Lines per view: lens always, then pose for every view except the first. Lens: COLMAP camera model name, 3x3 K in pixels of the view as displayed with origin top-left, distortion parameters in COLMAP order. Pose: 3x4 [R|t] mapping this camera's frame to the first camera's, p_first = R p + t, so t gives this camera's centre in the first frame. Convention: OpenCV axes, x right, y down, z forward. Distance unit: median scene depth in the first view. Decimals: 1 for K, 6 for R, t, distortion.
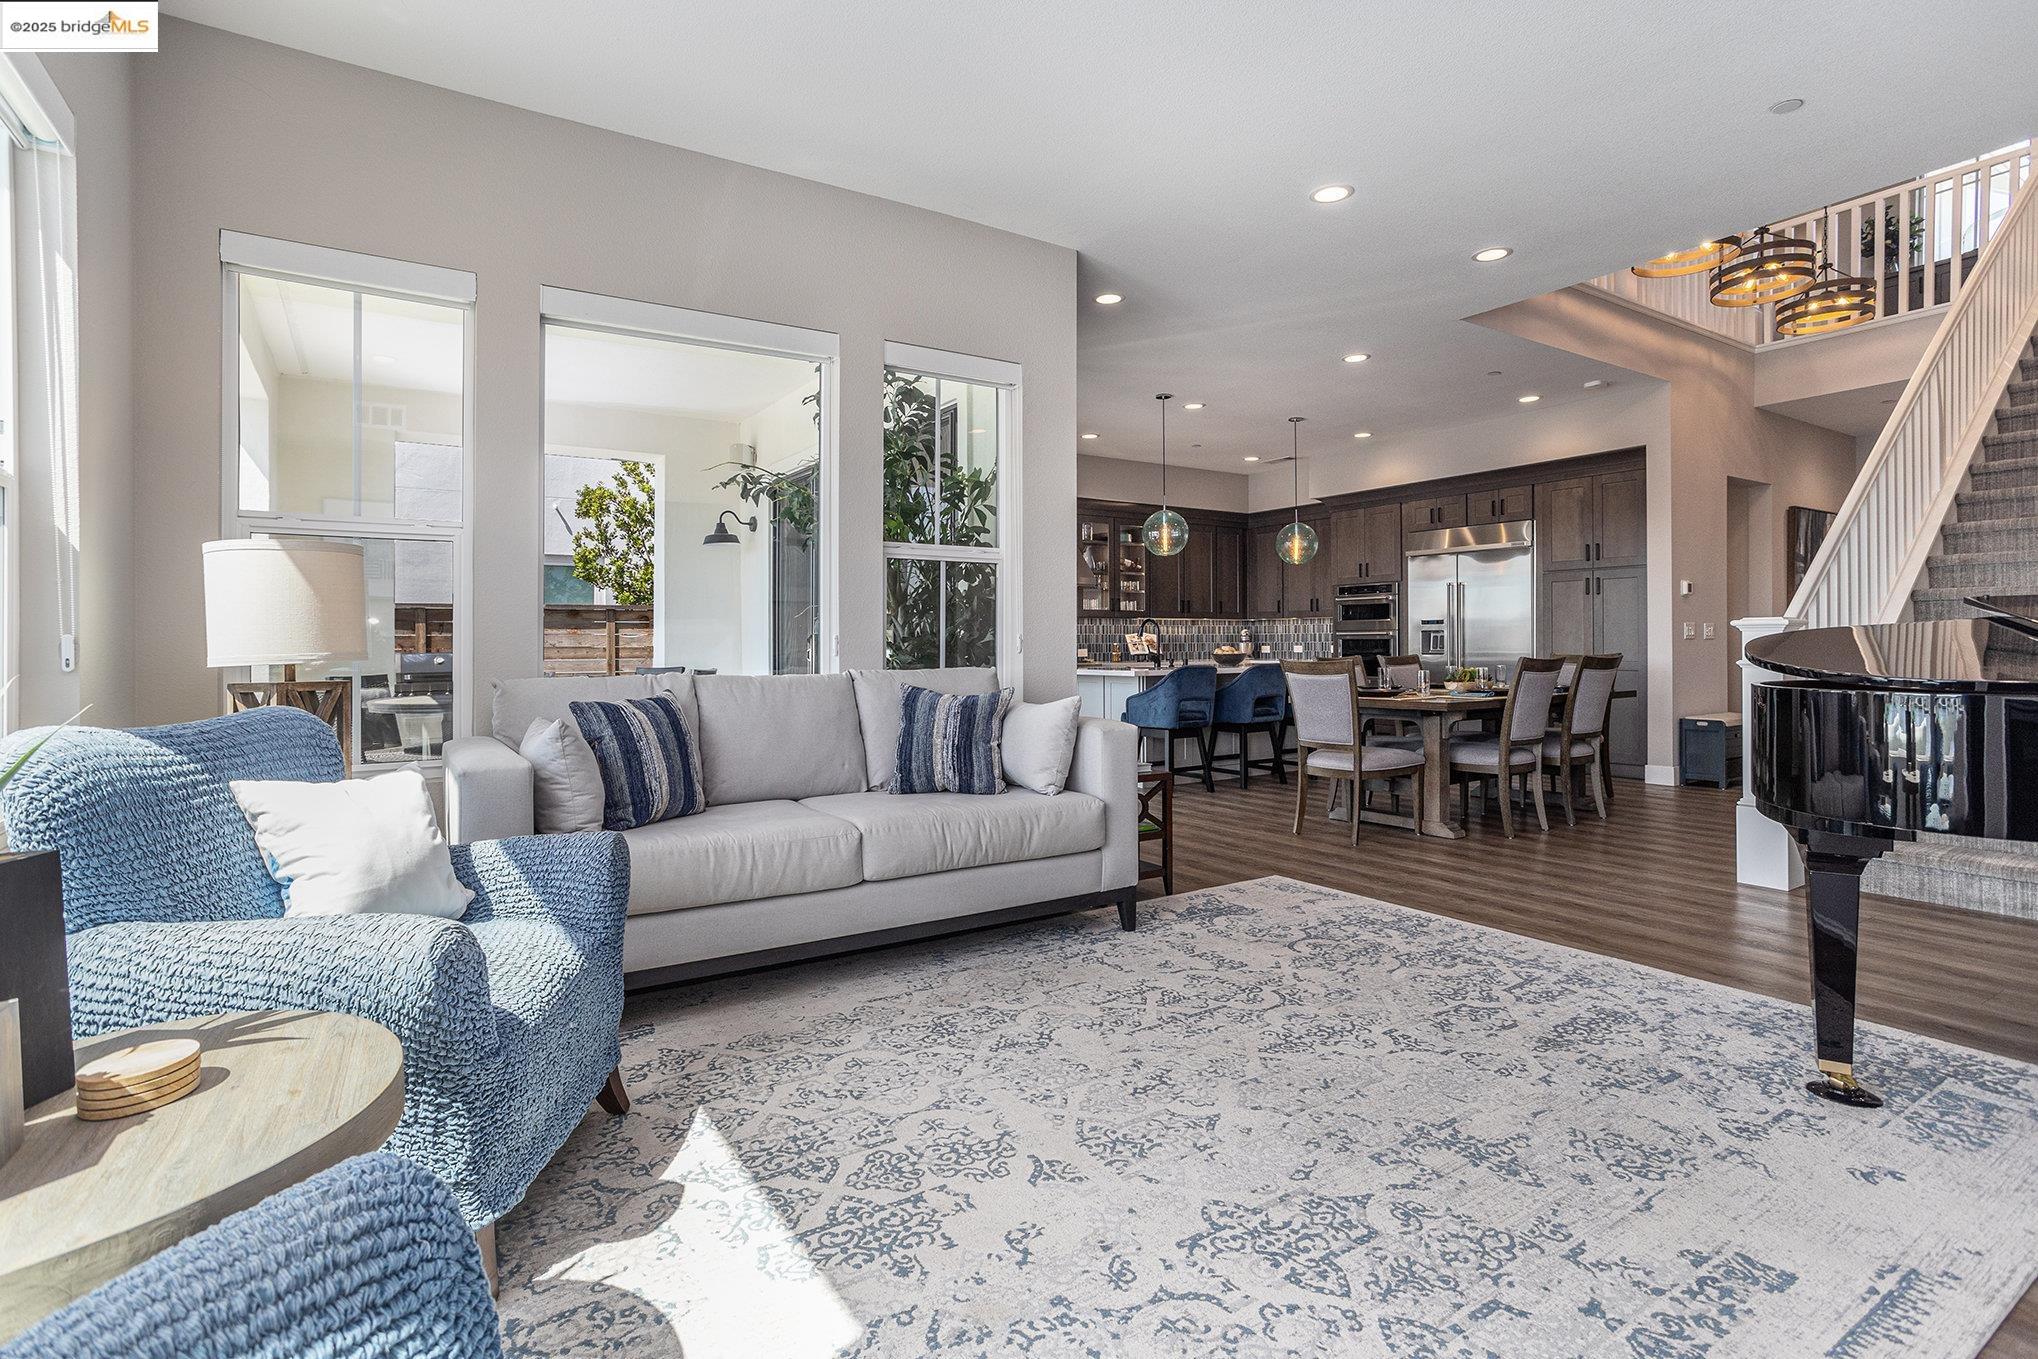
lens RADIAL K [[980.1, 0, 1011.4], [0, 980.1, 664.7], [0, 0, 1]] dist [-0.046841, 0.035417]
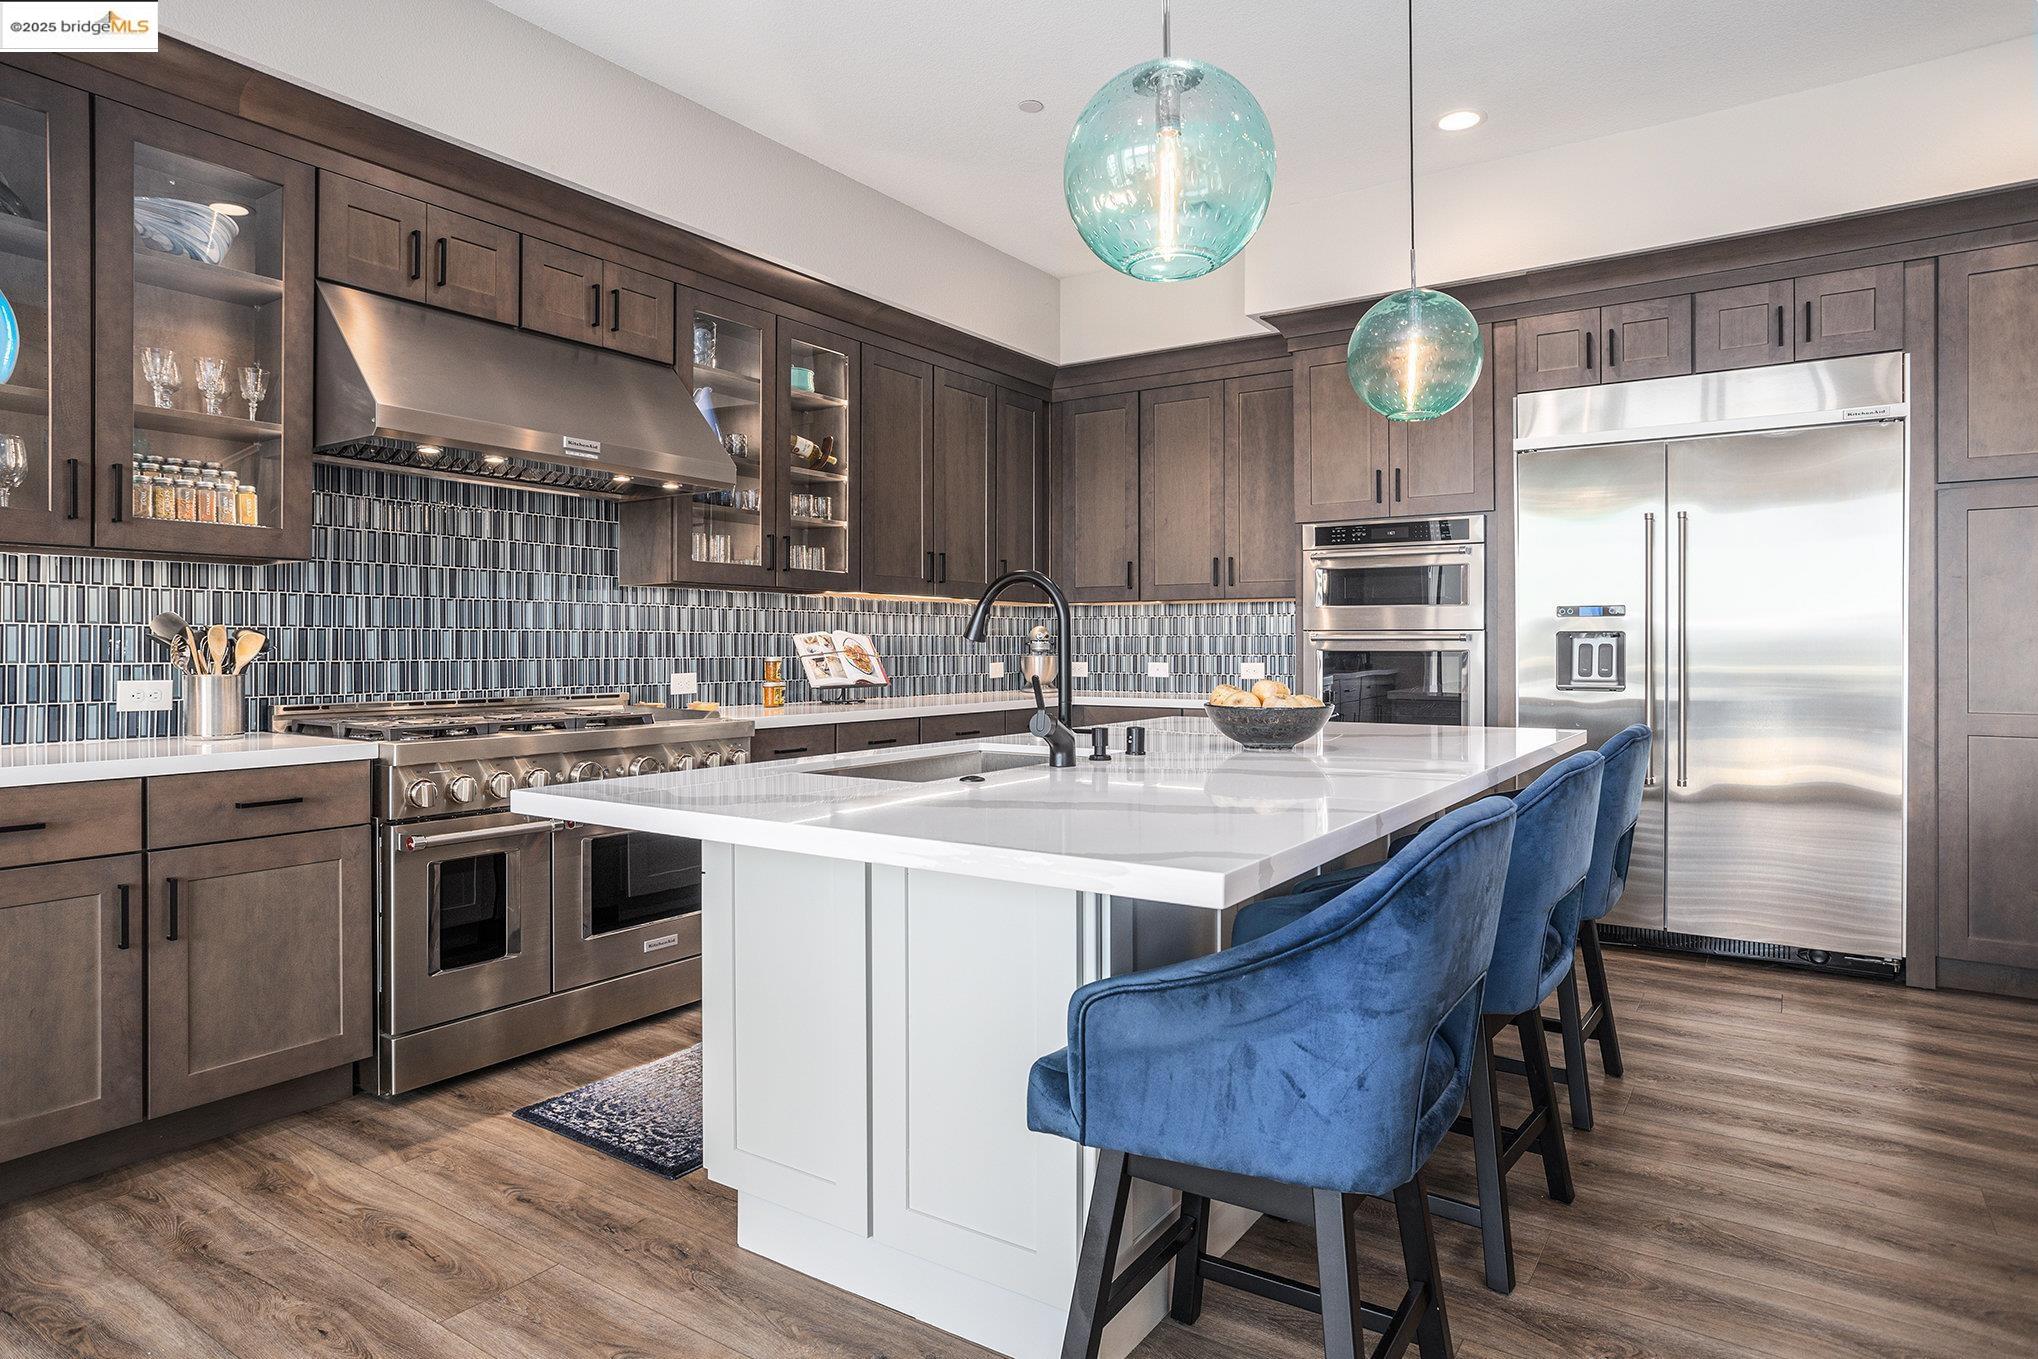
lens RADIAL K [[1166.7, 0, 995.0], [0, 1166.7, 639.2], [0, 0, 1]] dist [-0.034269, 0.040693]
pose [[0.925824, 0.008529, 0.377859, 0.016234], [0.002108, 0.999613, -0.027728, -0.016168], [-0.377949, 0.026468, 0.925448, 0.552110]]
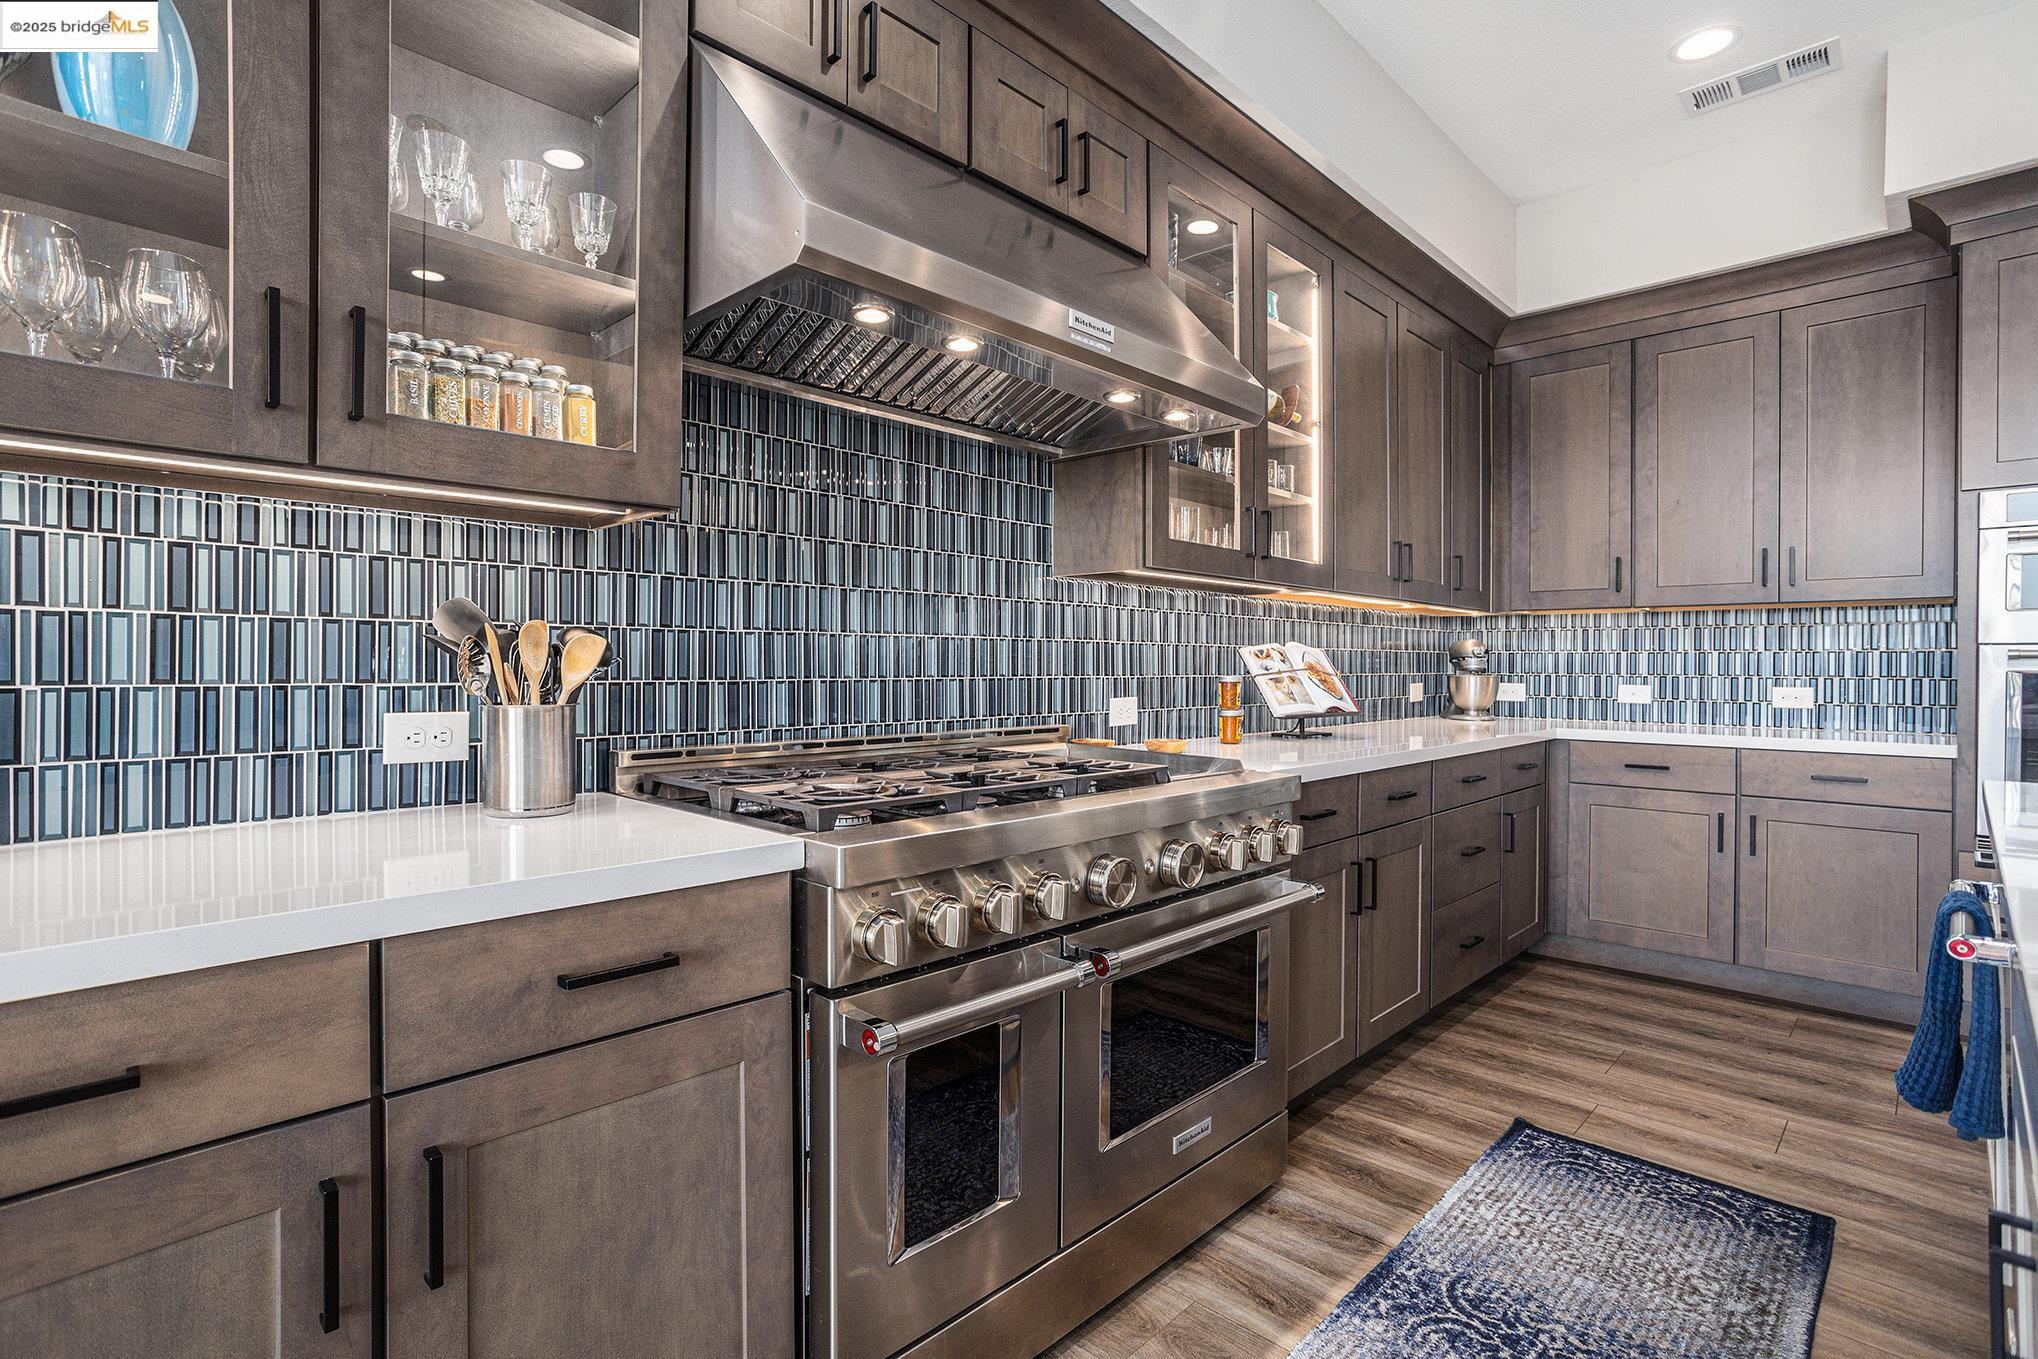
lens RADIAL K [[980.1, 0, 1011.4], [0, 980.1, 664.7], [0, 0, 1]] dist [-0.046841, 0.035417]
pose [[0.973382, 0.011211, 0.228913, -0.018961], [-0.006866, 0.999781, -0.019771, -0.019305], [-0.229085, 0.017673, 0.973246, 0.740904]]
